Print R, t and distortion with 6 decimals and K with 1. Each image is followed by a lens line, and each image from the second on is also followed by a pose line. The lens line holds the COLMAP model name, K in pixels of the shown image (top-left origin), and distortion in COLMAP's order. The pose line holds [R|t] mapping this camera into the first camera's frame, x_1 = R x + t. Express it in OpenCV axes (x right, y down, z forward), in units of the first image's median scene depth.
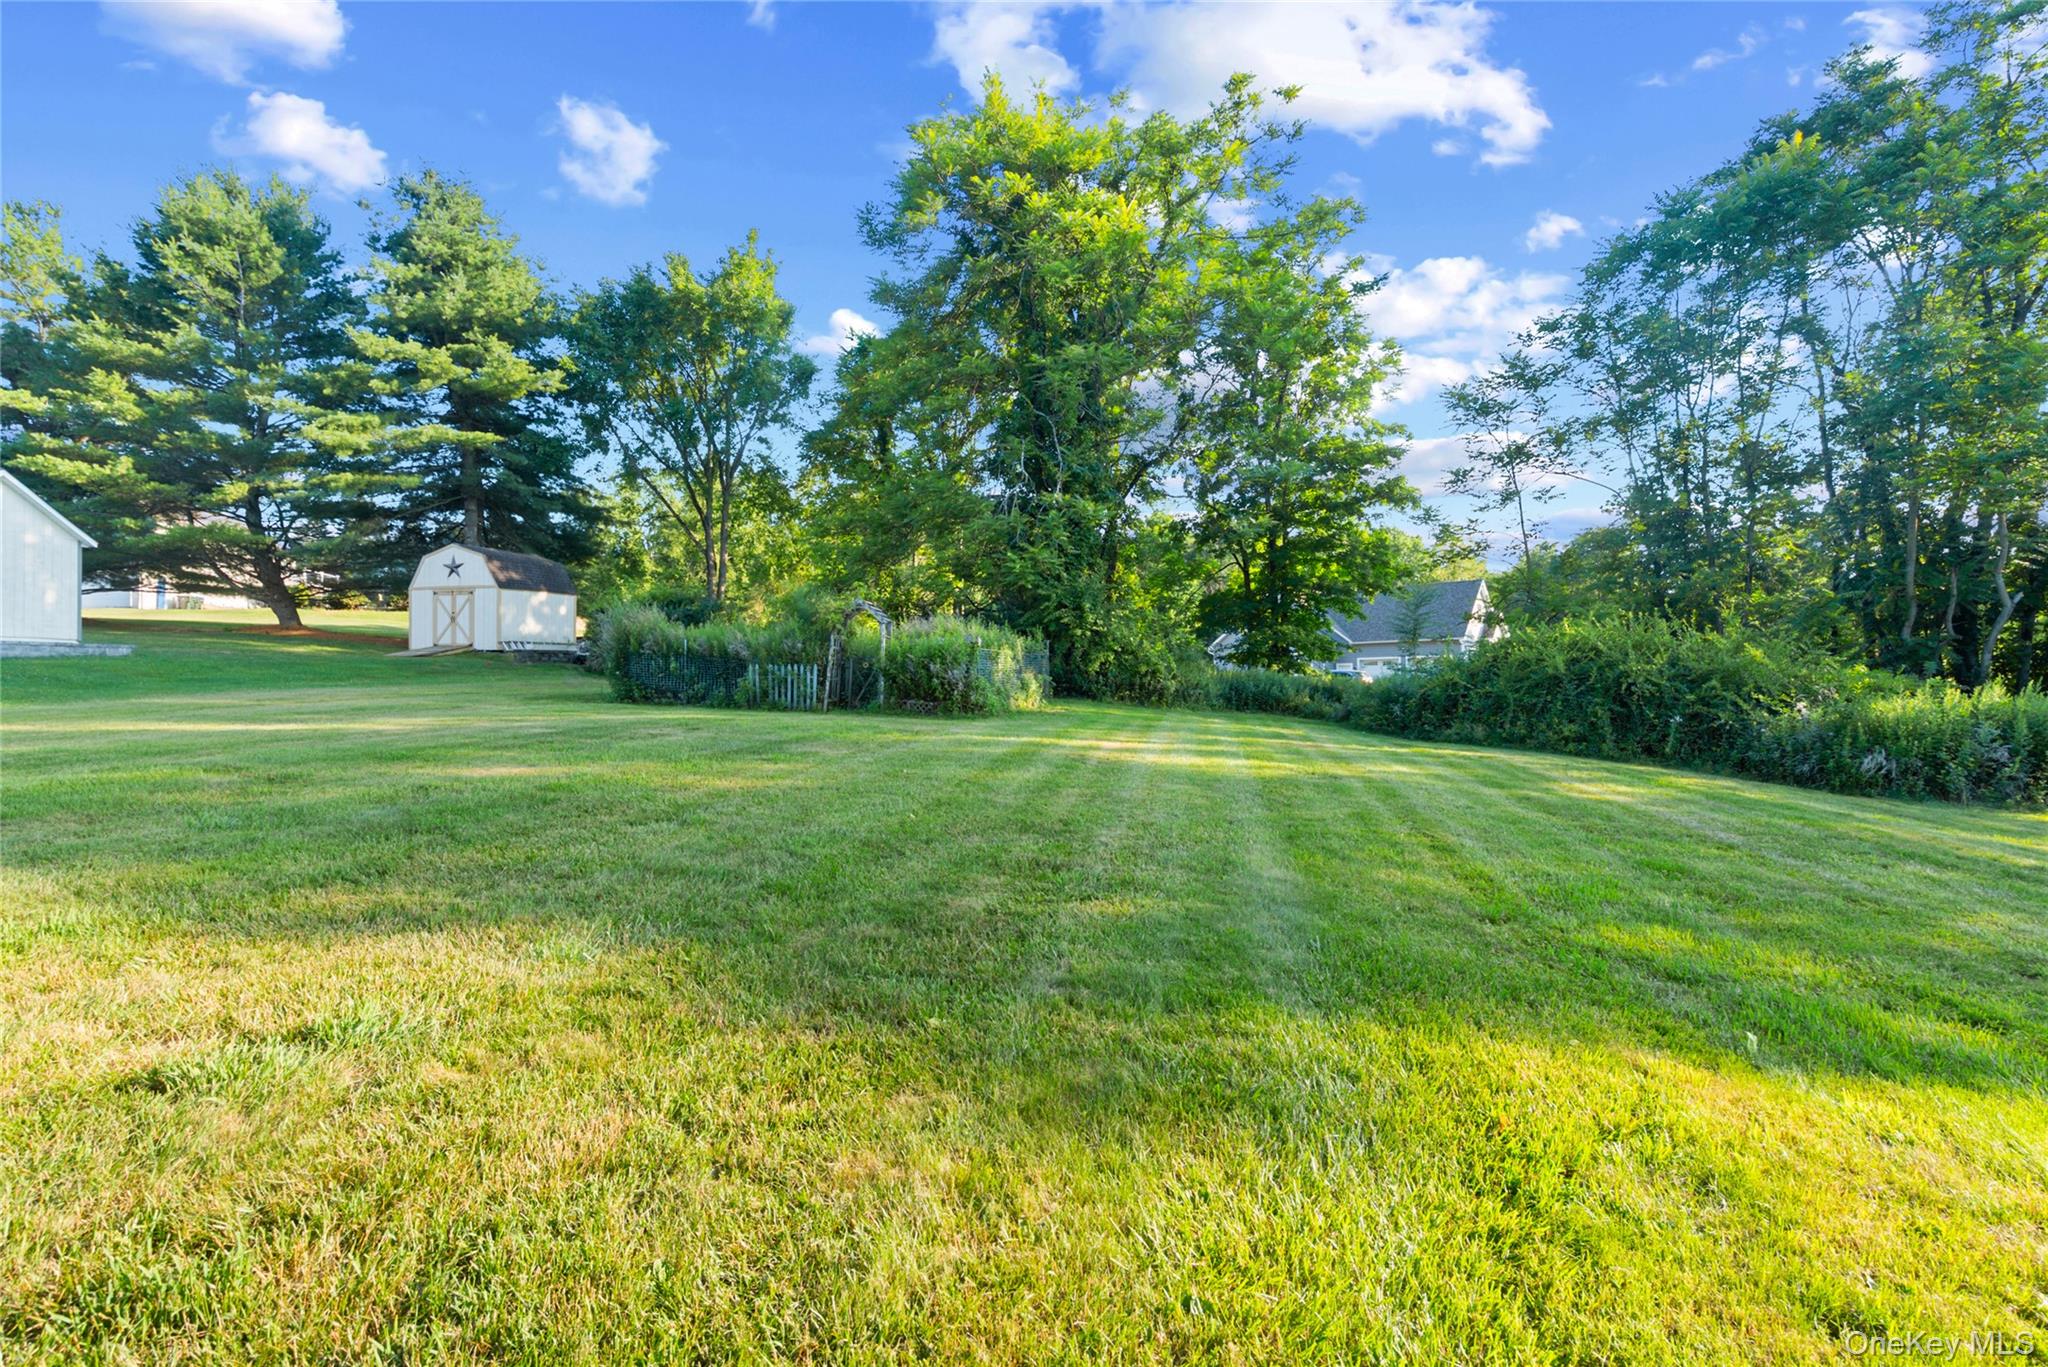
lens RADIAL K [[930.8, 0, 1024.0], [0, 930.8, 683.5], [0, 0, 1]] dist [-0.005308, 0.003452]
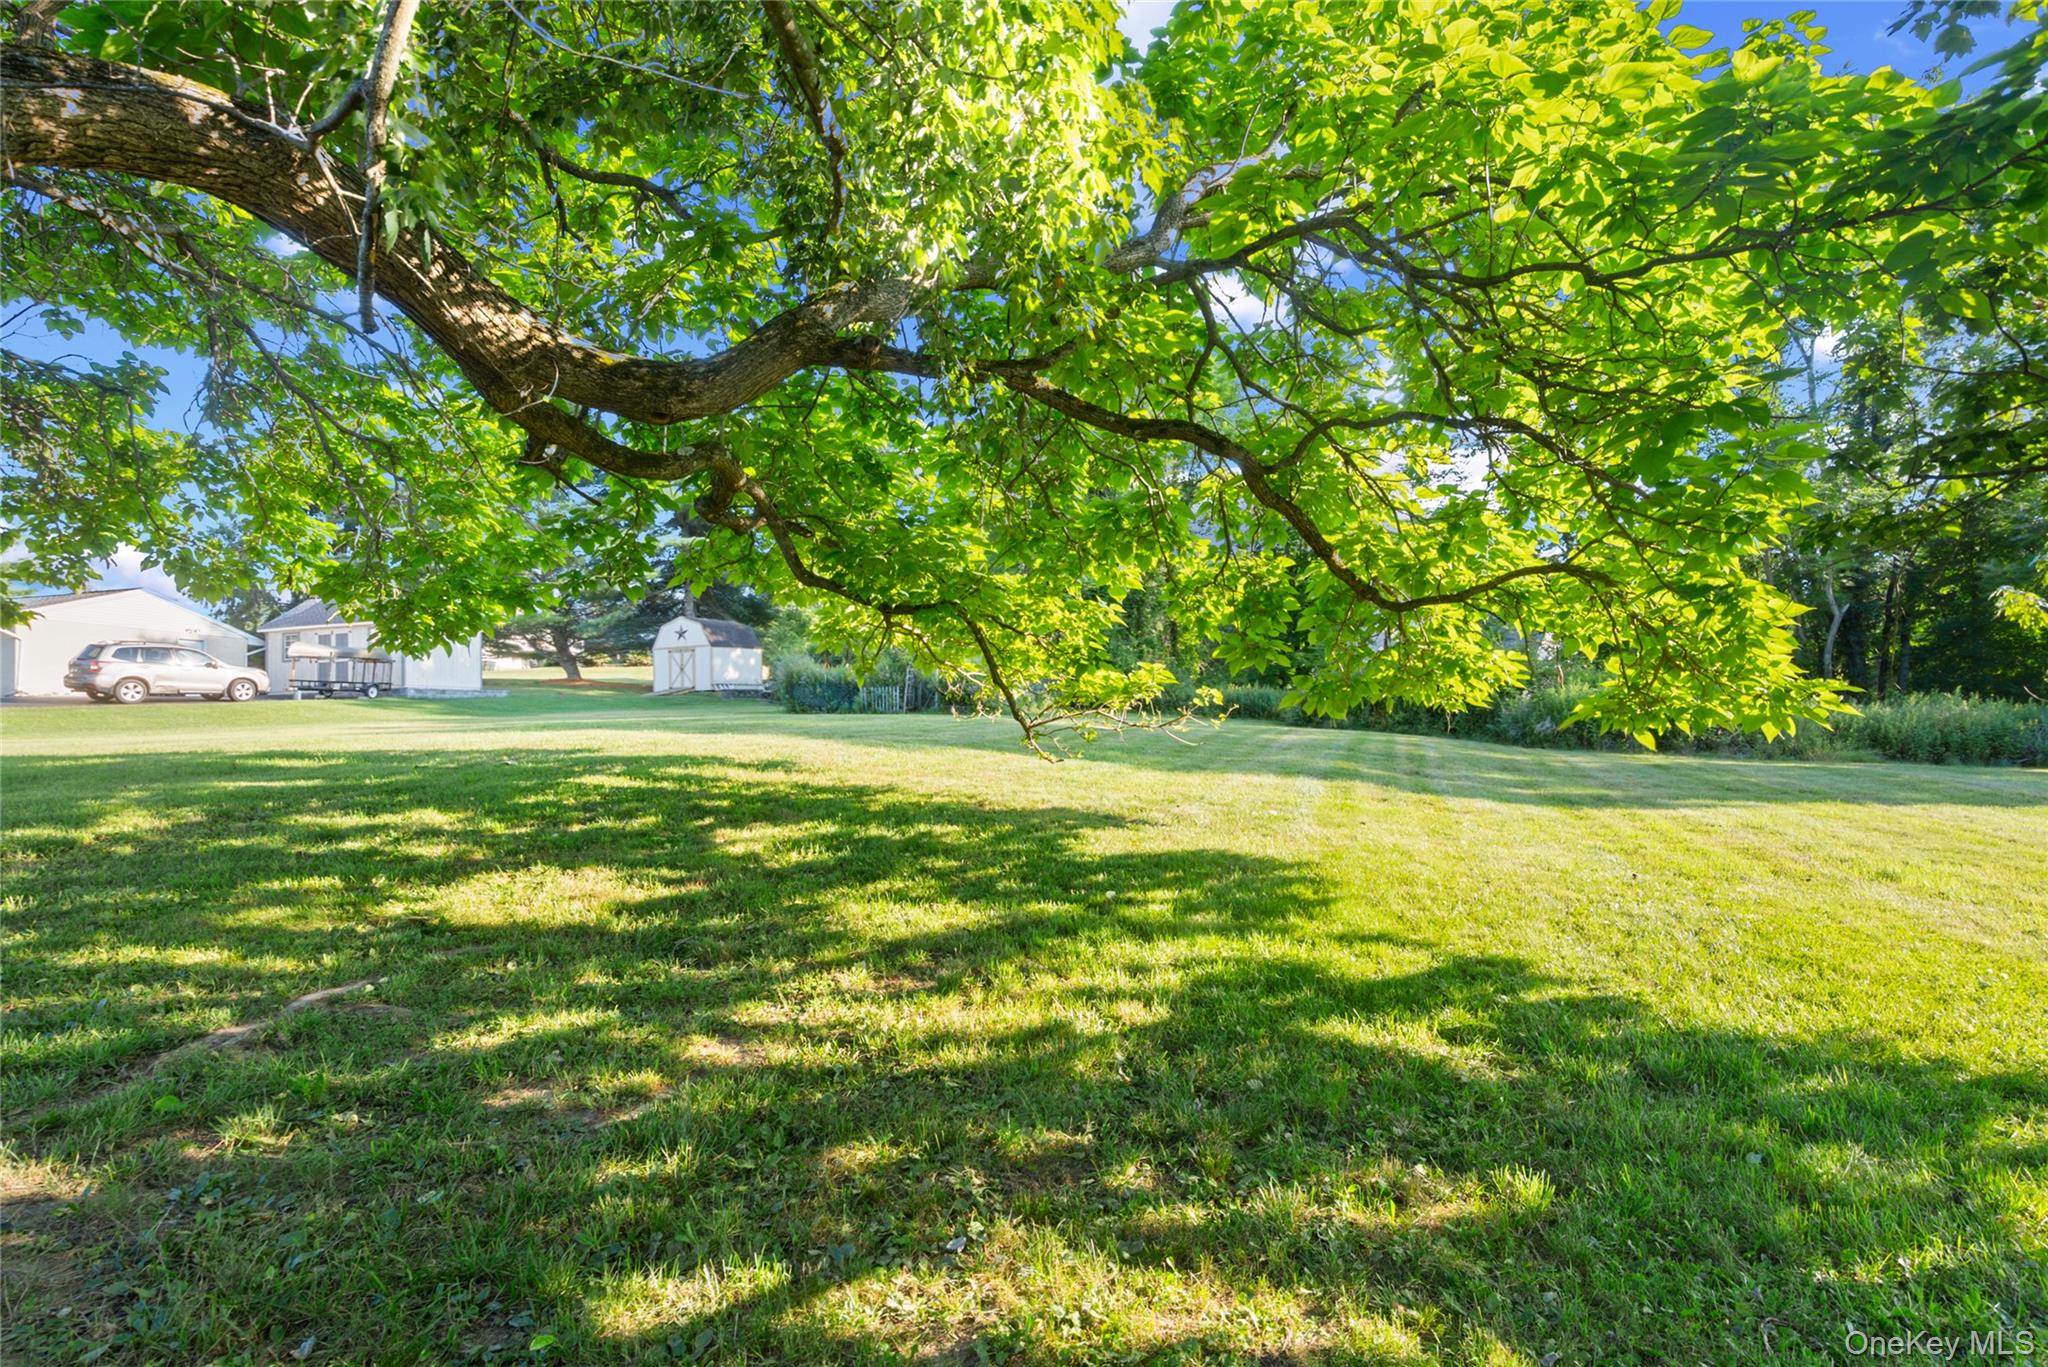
lens RADIAL K [[930.8, 0, 1024.0], [0, 930.8, 683.5], [0, 0, 1]] dist [-0.005308, 0.003452]
pose [[0.985192, -0.033357, -0.168176, 0.135488], [0.026858, 0.998807, -0.040778, 0.022668], [0.169336, 0.035657, 0.984913, -0.301828]]
